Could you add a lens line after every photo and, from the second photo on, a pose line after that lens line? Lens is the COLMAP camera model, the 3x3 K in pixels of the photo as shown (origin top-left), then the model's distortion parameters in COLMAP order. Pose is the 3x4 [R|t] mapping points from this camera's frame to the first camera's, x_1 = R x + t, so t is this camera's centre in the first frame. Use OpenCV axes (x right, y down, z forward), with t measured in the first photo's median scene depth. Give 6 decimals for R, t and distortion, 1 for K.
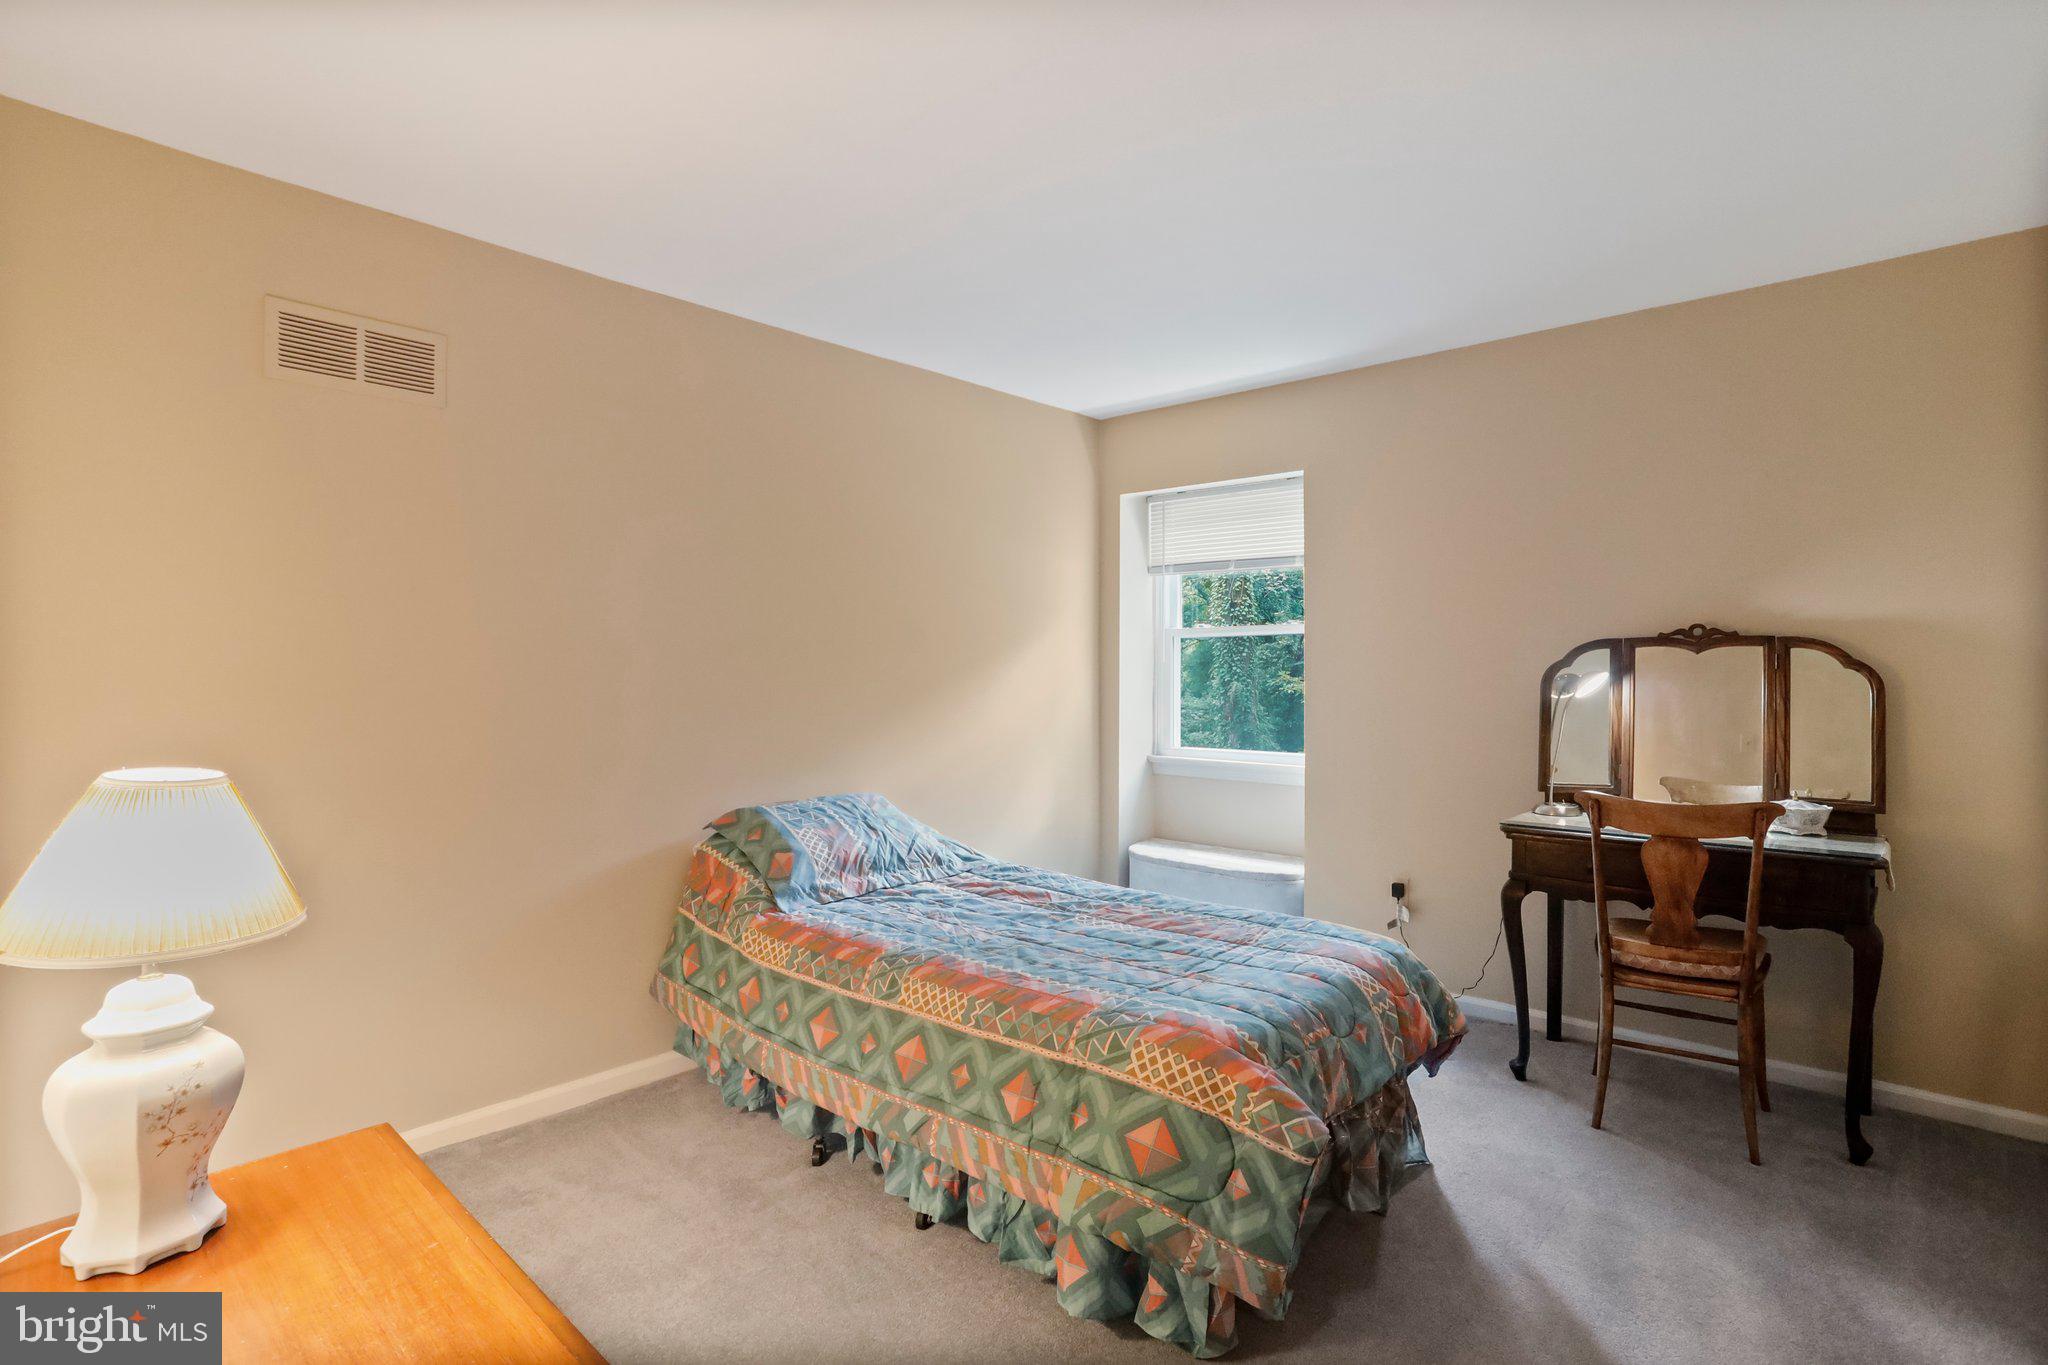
lens RADIAL K [[1007.1, 0, 1018.4], [0, 1007.1, 677.3], [0, 0, 1]] dist [-0.060914, 0.035739]
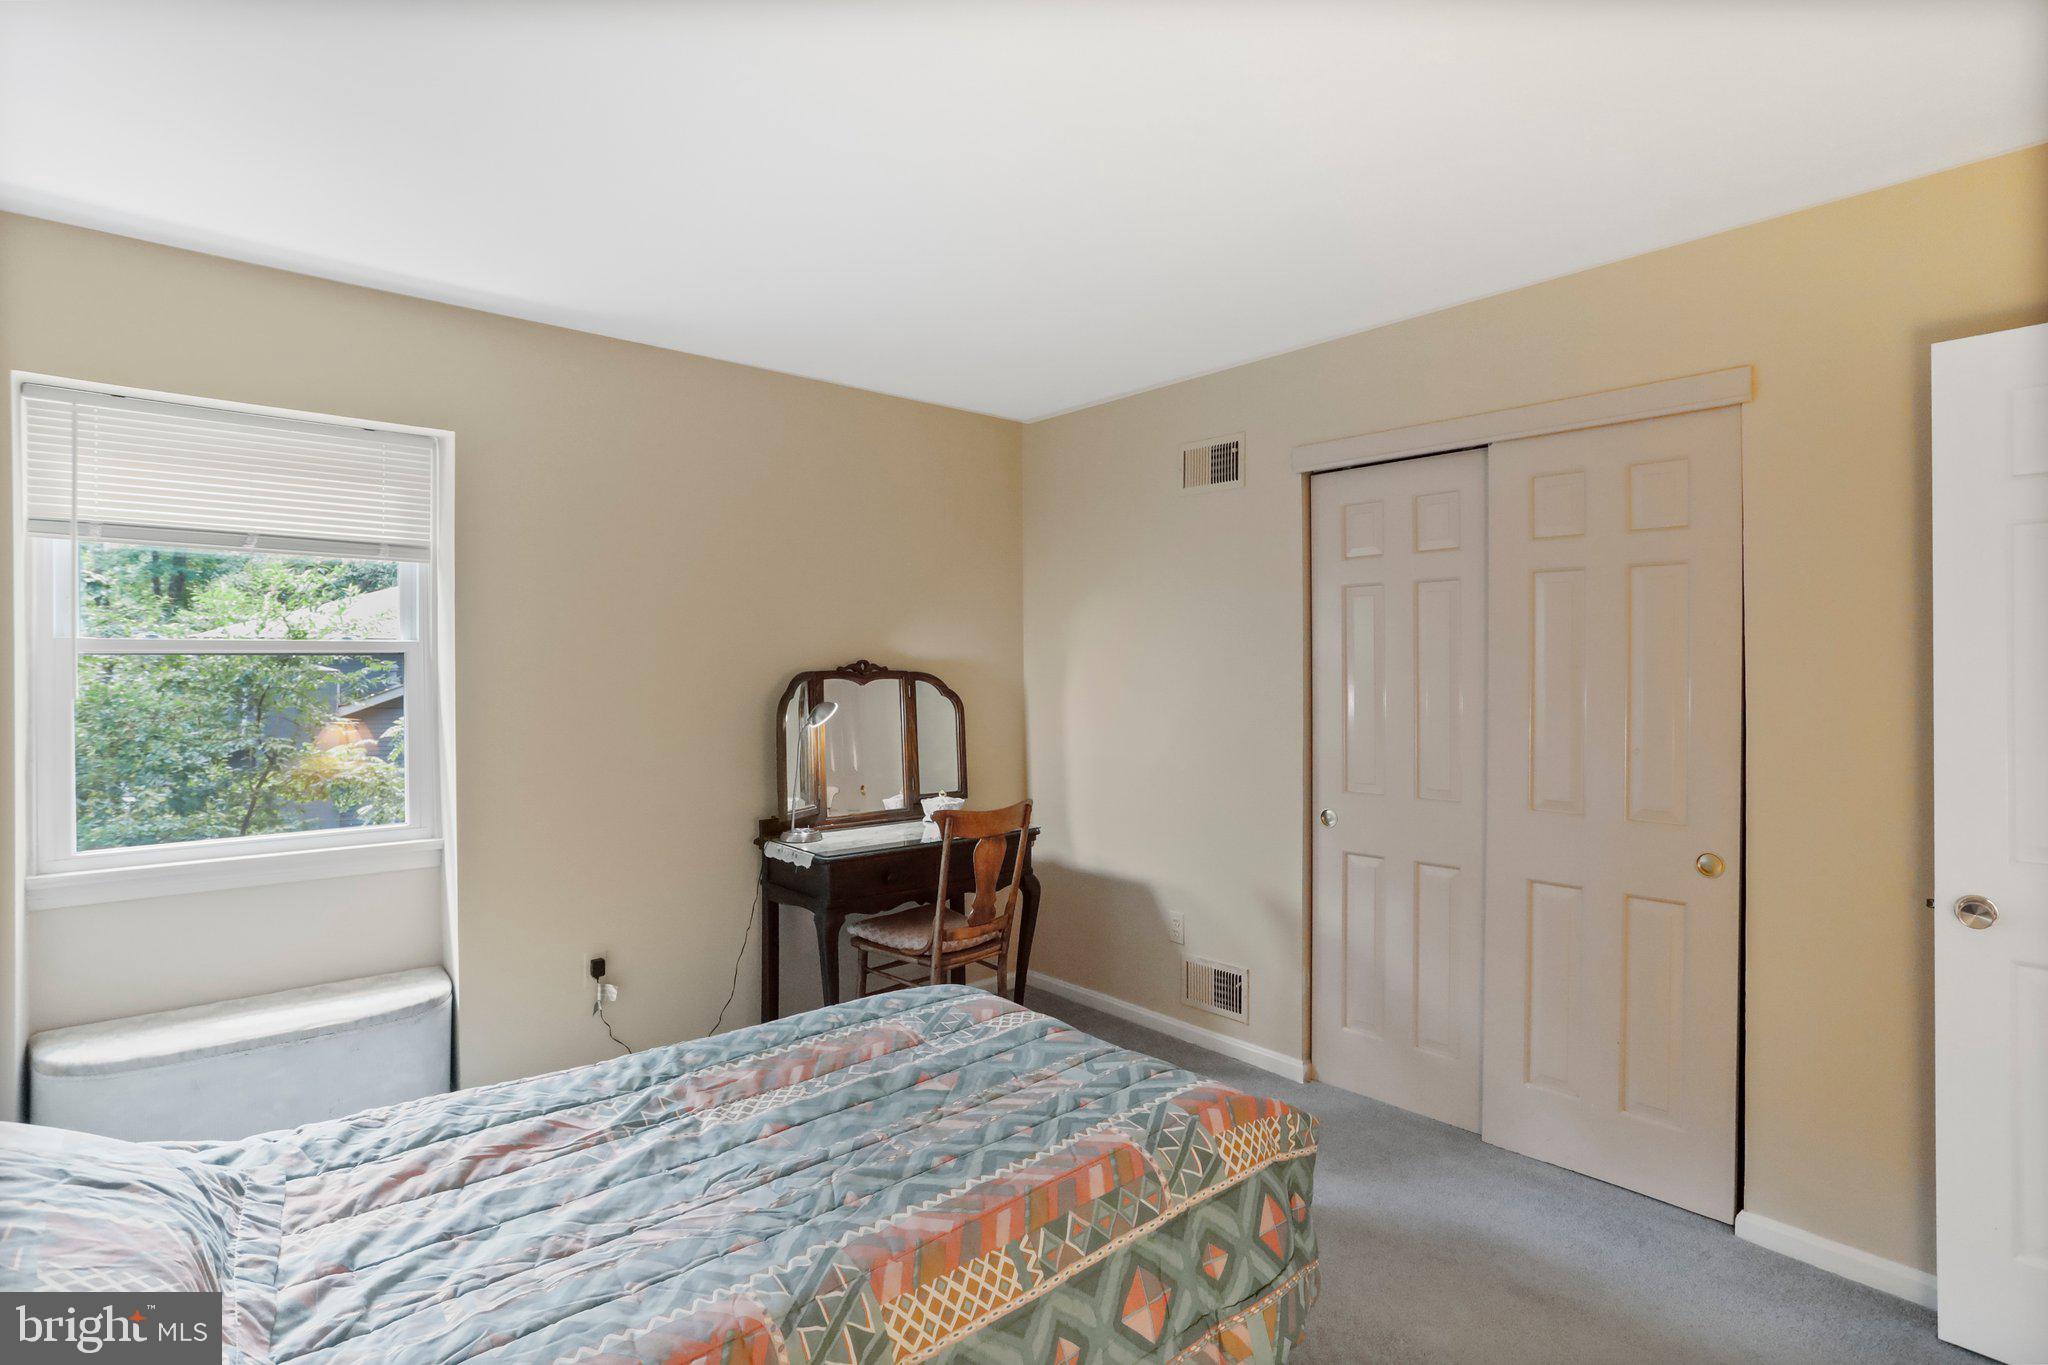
lens RADIAL K [[1007.1, 0, 1018.4], [0, 1007.1, 677.3], [0, 0, 1]] dist [-0.060914, 0.035739]
pose [[0.117199, -0.007127, 0.993083, -0.592589], [0.010589, 0.999926, 0.005927, -0.045983], [-0.993052, 0.009821, 0.117266, 0.797689]]
